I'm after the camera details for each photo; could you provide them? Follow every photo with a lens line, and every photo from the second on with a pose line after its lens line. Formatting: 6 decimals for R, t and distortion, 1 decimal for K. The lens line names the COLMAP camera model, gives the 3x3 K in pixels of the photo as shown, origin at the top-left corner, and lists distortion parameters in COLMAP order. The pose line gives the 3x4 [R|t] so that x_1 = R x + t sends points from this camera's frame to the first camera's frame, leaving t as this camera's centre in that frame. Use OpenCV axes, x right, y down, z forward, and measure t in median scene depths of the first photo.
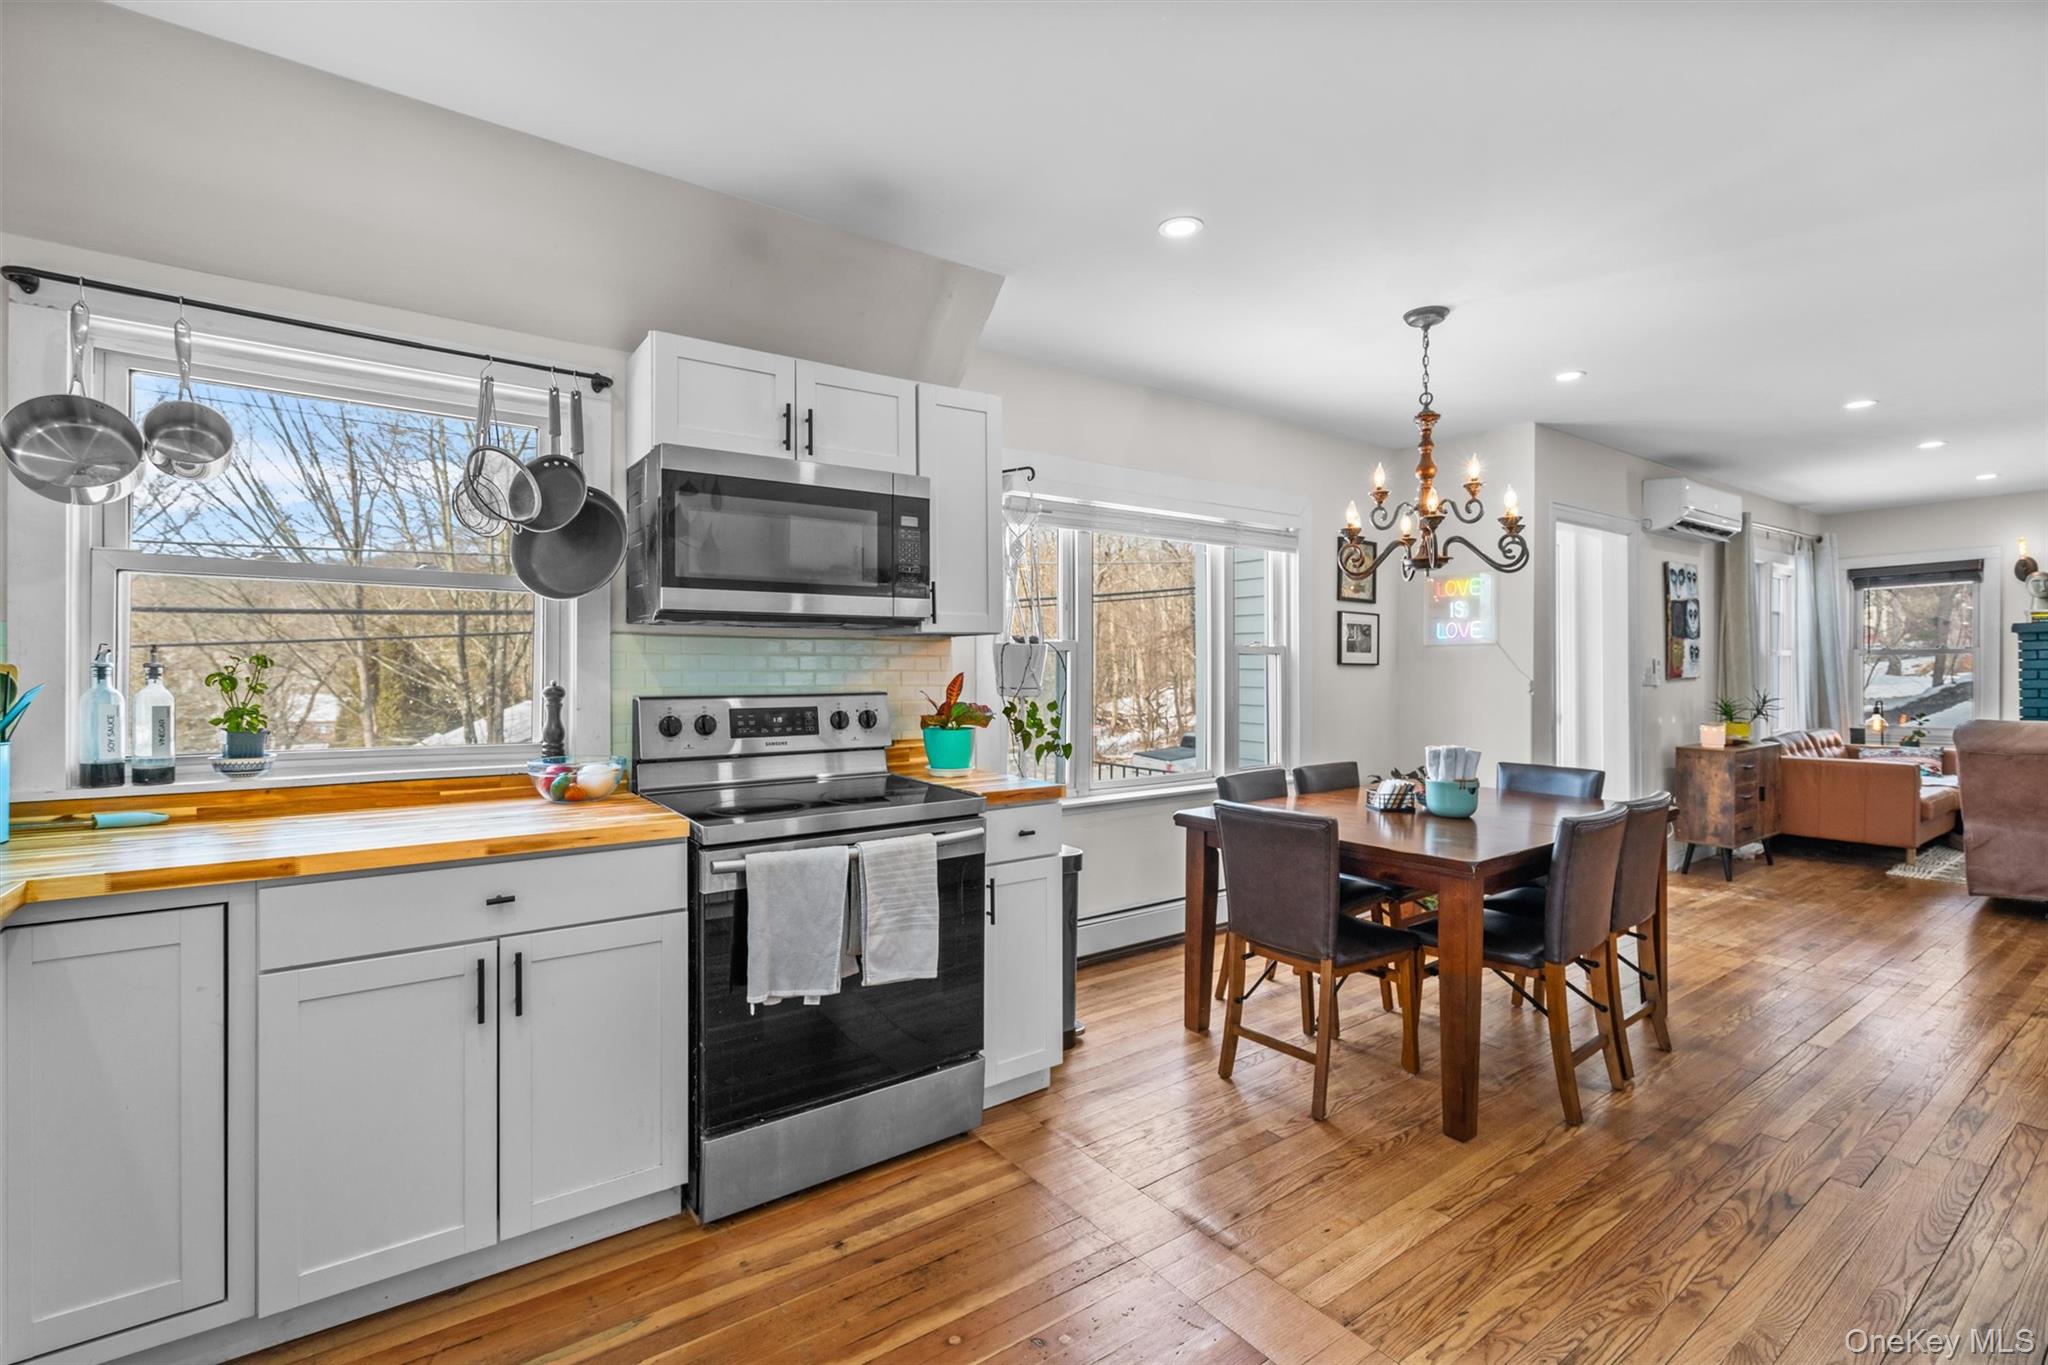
lens RADIAL K [[931.1, 0, 1024.6], [0, 931.1, 669.2], [0, 0, 1]] dist [0.002438, 0.000677]
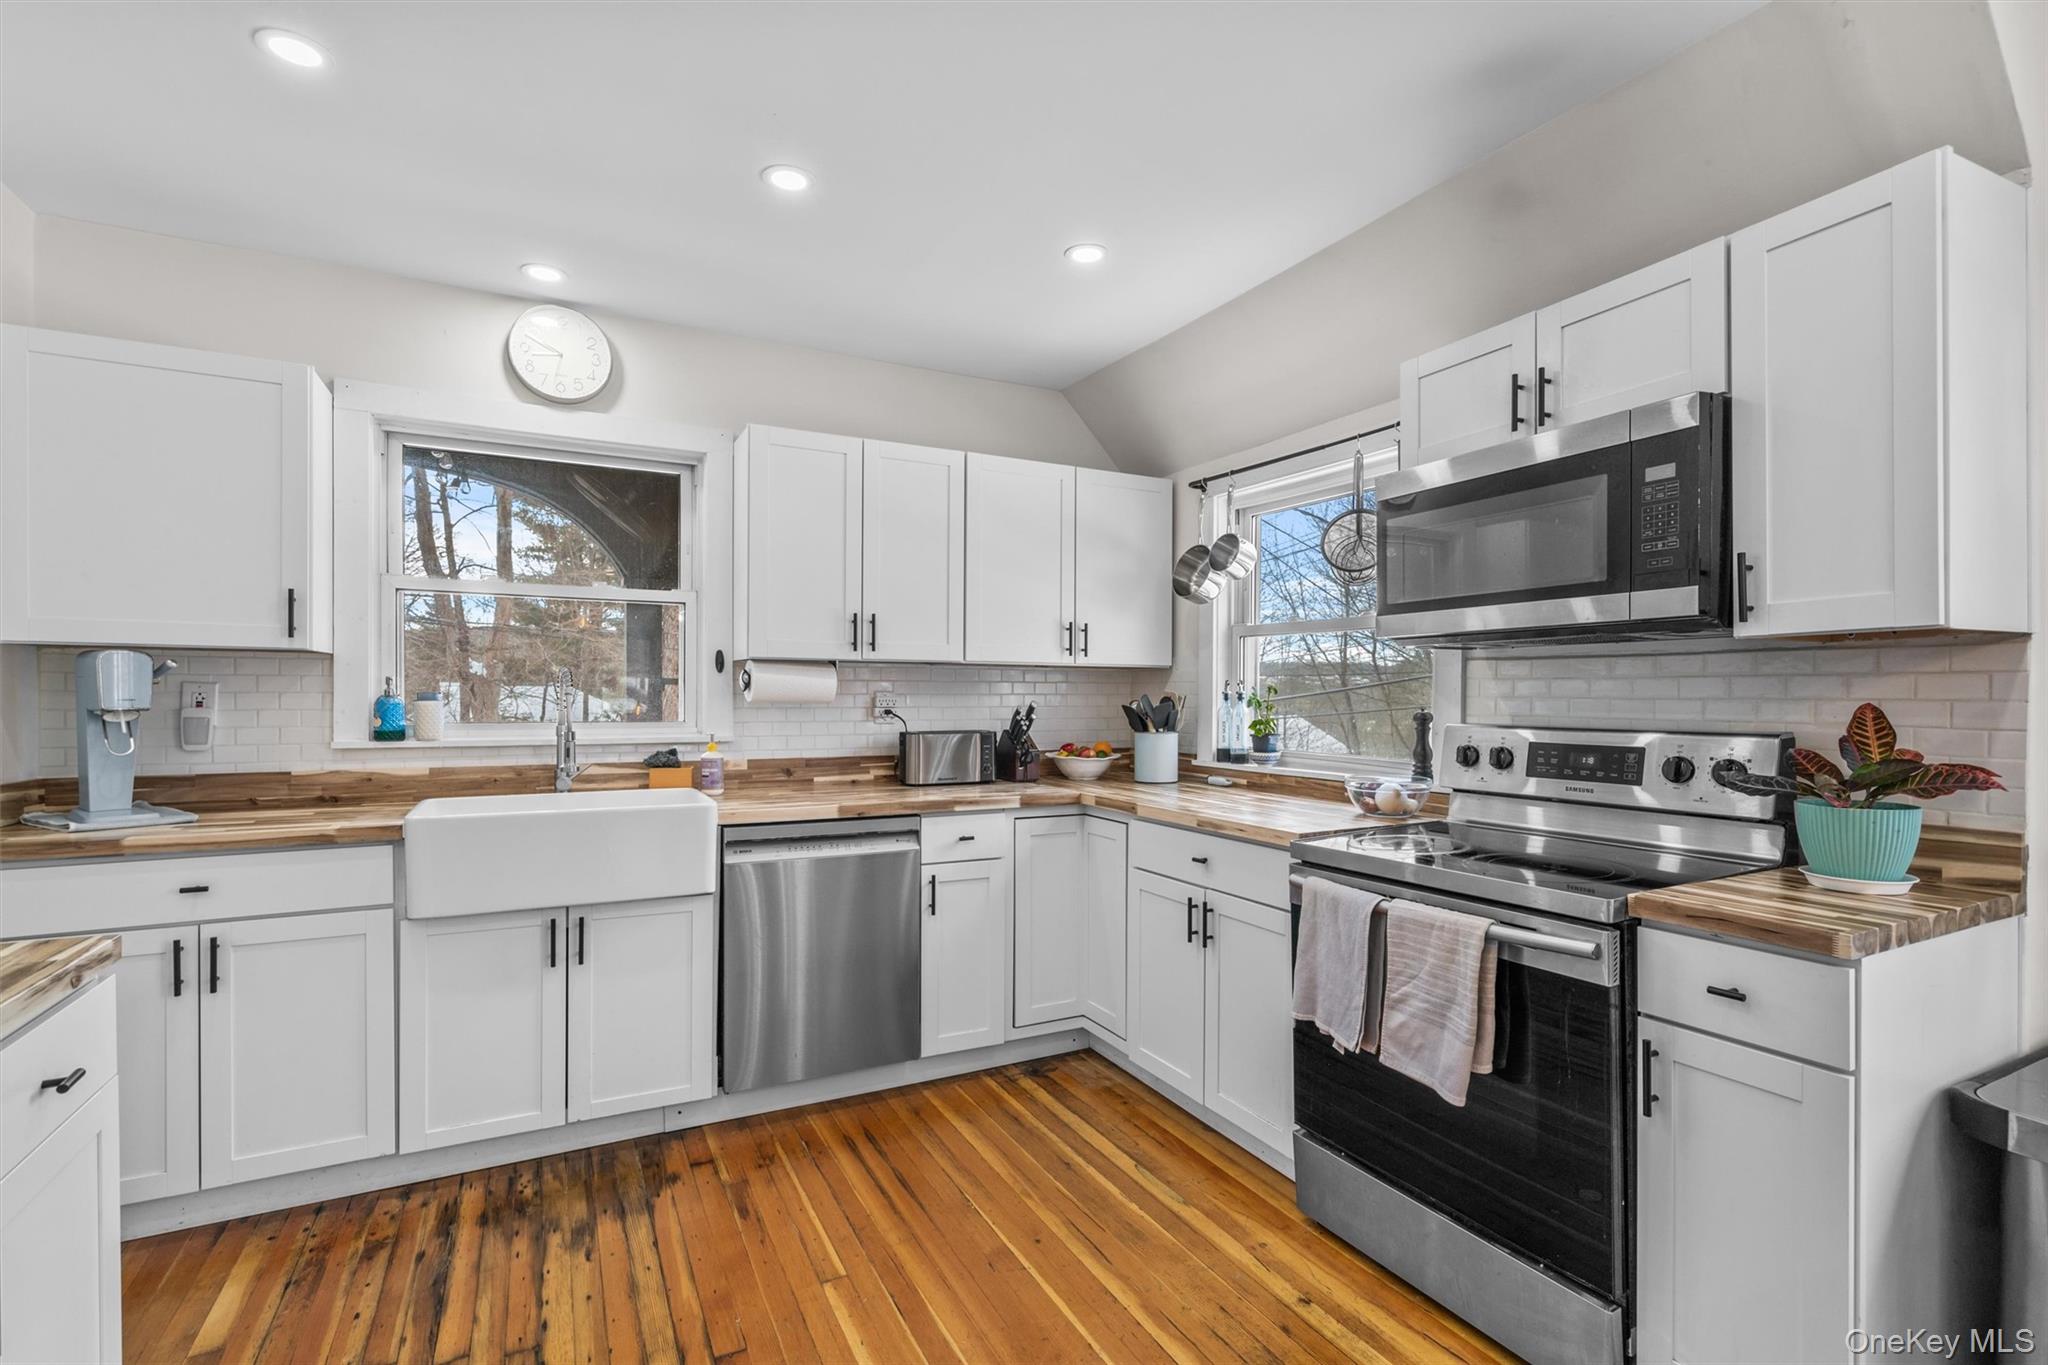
lens RADIAL K [[938.7, 0, 1022.3], [0, 938.7, 699.3], [0, 0, 1]] dist [-0.004298, 0.000030]
pose [[-0.150097, 0.004662, -0.988660, 0.612337], [-0.003315, 0.999981, 0.005219, -0.000081], [0.988666, 0.004061, -0.150079, 0.666964]]
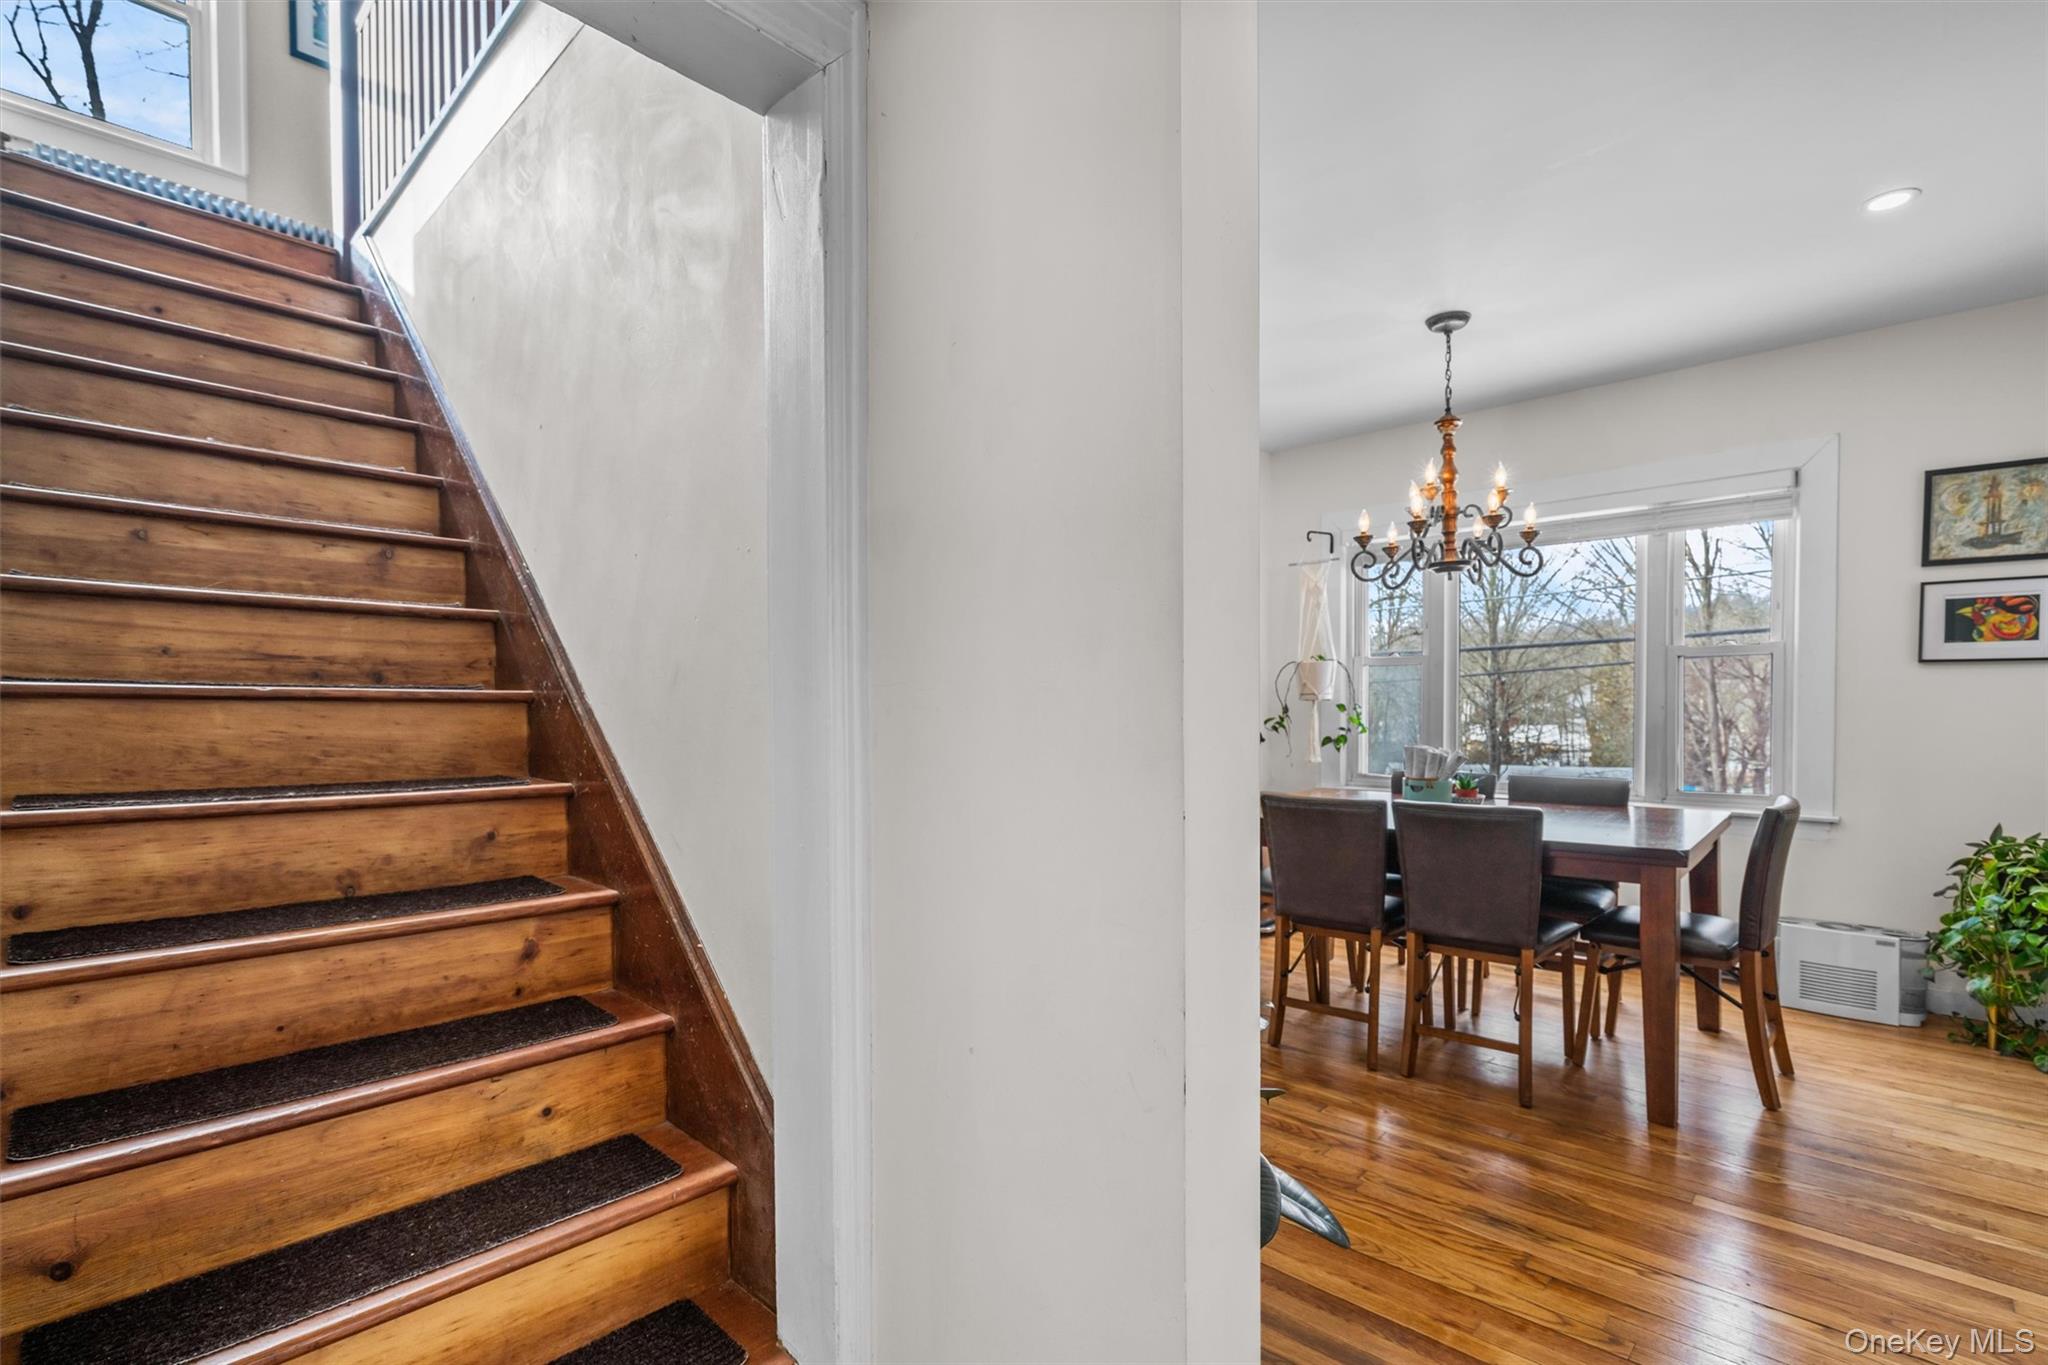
lens RADIAL K [[943.7, 0, 1022.6], [0, 943.7, 725.6], [0, 0, 1]] dist [-0.001460, -0.001035]
pose [[0.172354, 0.021300, -0.984805, 1.717556], [0.005259, 0.999732, 0.022543, 0.042115], [0.985021, -0.009065, 0.172196, 0.460419]]
